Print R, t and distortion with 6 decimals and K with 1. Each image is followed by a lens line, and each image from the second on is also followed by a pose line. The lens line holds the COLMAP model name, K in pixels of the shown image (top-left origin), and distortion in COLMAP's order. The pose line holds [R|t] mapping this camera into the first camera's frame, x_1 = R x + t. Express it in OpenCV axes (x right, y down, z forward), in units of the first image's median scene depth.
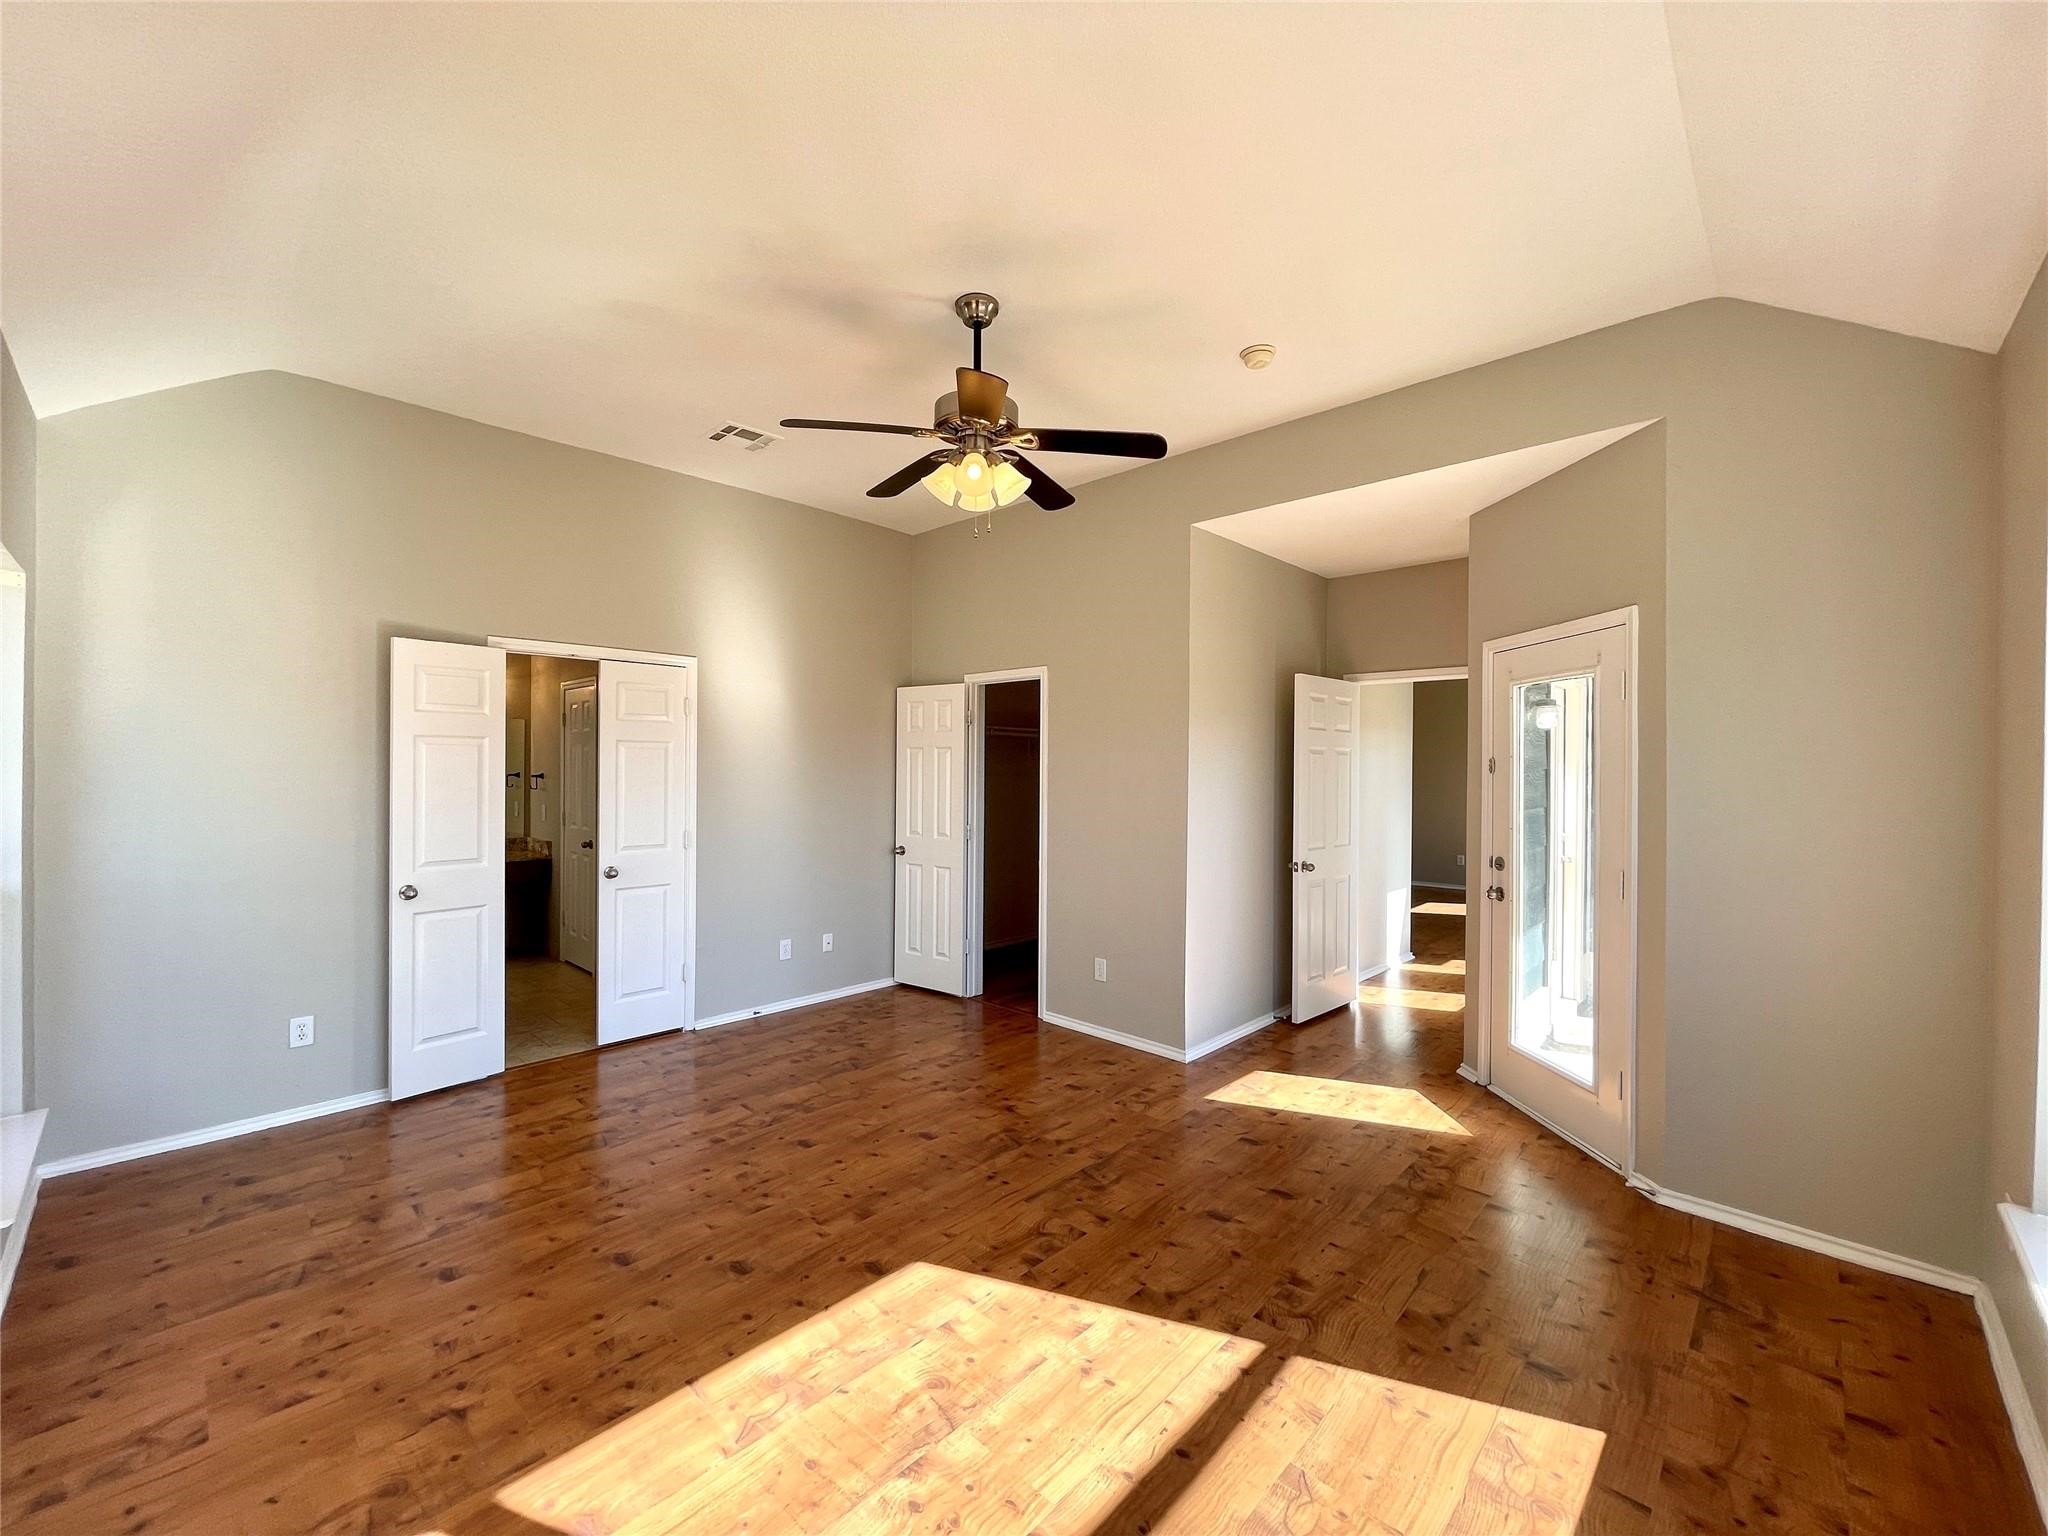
lens RADIAL K [[820.7, 0, 1017.6], [0, 820.7, 768.6], [0, 0, 1]] dist [0.000582, 0.000654]
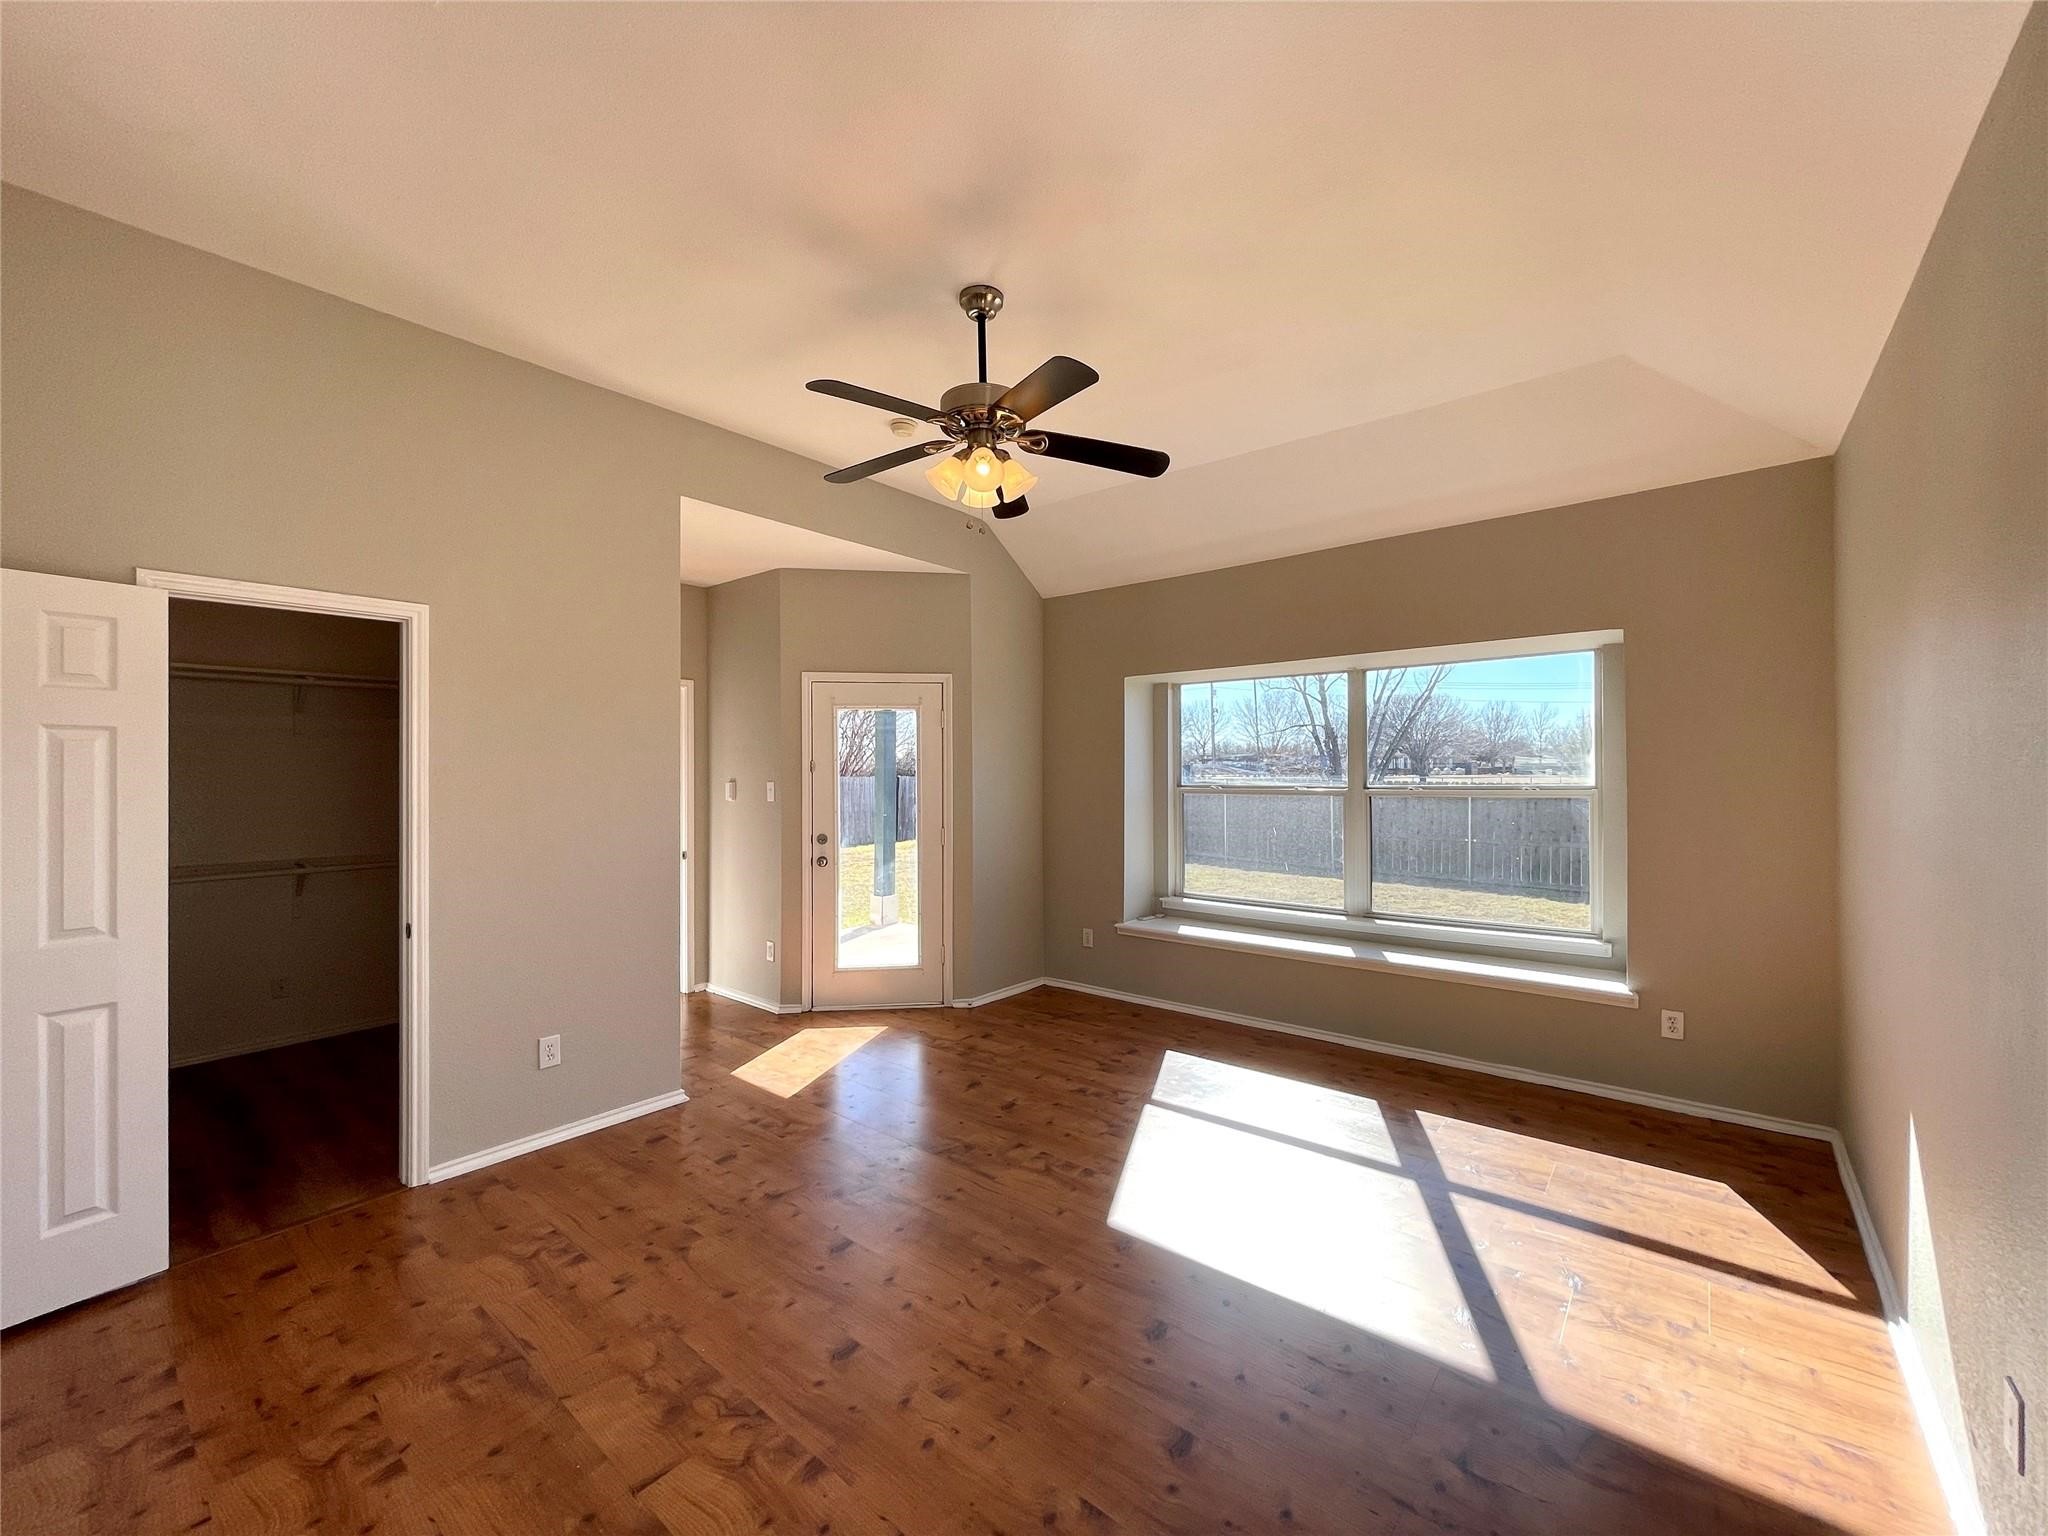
lens RADIAL K [[820.7, 0, 1017.6], [0, 820.7, 768.6], [0, 0, 1]] dist [0.000582, 0.000654]
pose [[-0.065643, -0.004256, 0.997834, -0.906711], [0.005506, 0.999974, 0.004627, -0.004266], [-0.997828, 0.005798, -0.065618, 0.900365]]
